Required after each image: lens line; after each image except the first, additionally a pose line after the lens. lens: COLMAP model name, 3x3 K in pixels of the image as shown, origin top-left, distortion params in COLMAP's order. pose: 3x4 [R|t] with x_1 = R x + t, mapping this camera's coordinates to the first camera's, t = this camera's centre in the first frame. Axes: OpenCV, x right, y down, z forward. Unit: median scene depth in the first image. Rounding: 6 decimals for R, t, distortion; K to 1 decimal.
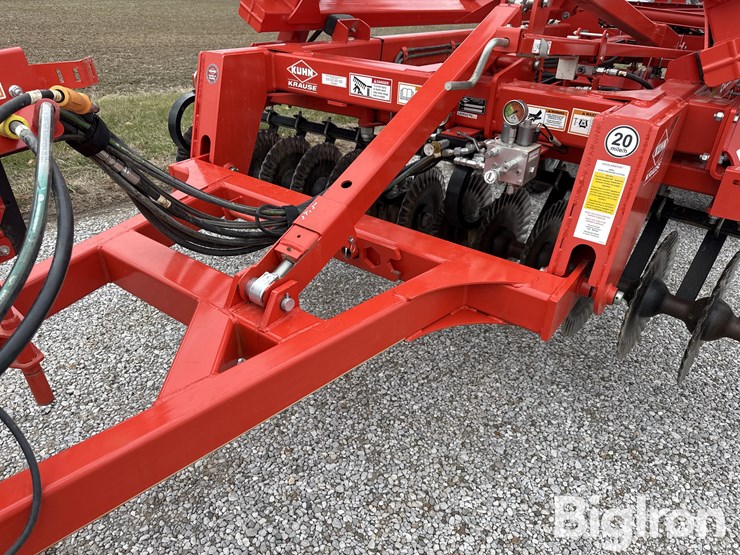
lens RADIAL K [[530.6, 0, 364.8], [0, 530.6, 289.0], [0, 0, 1]] dist [0.038736, -0.046588]
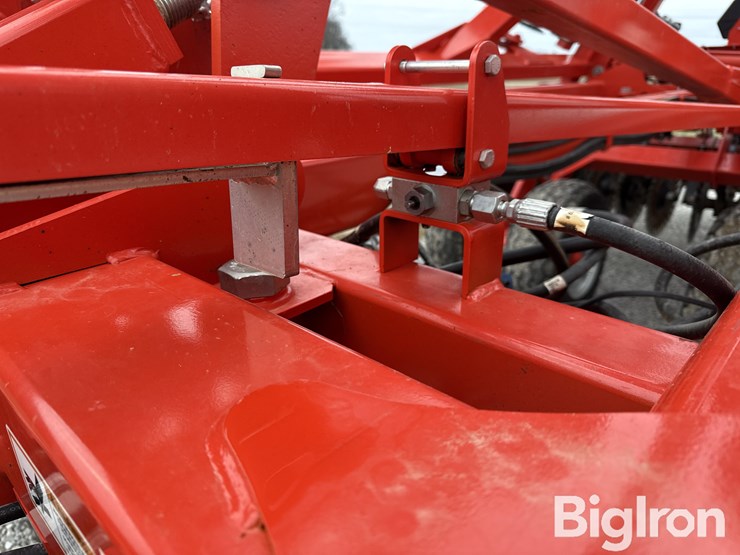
lens RADIAL K [[530.6, 0, 371.4], [0, 530.6, 279.0], [0, 0, 1]] dist [0.038736, -0.046588]
pose [[0.992012, -0.014835, -0.125269, 0.376656], [-0.002940, 0.990071, -0.140538, -0.307212], [0.126110, 0.139783, 0.982119, 0.686241]]
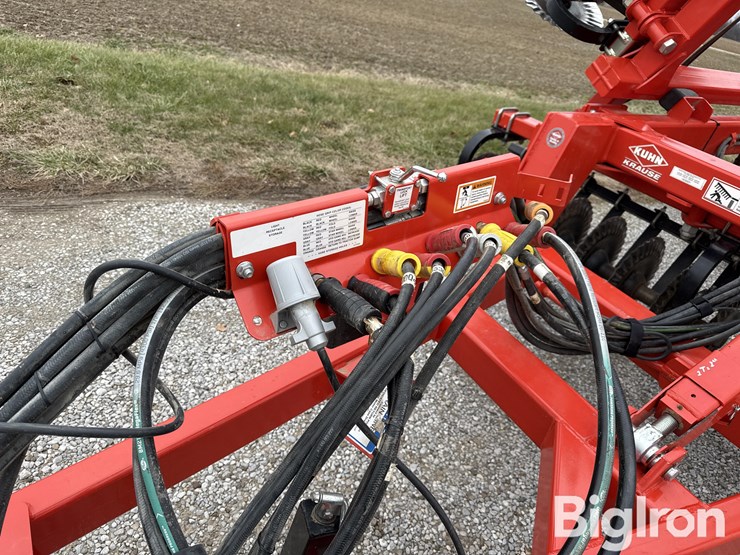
lens RADIAL K [[530.6, 0, 354.6], [0, 530.6, 282.2], [0, 0, 1]] dist [0.038736, -0.046588]
pose [[0.918052, 0.315019, -0.240716, -0.312592], [-0.311968, 0.948684, 0.051724, -0.094514], [0.244658, 0.027611, 0.969216, -0.019224]]
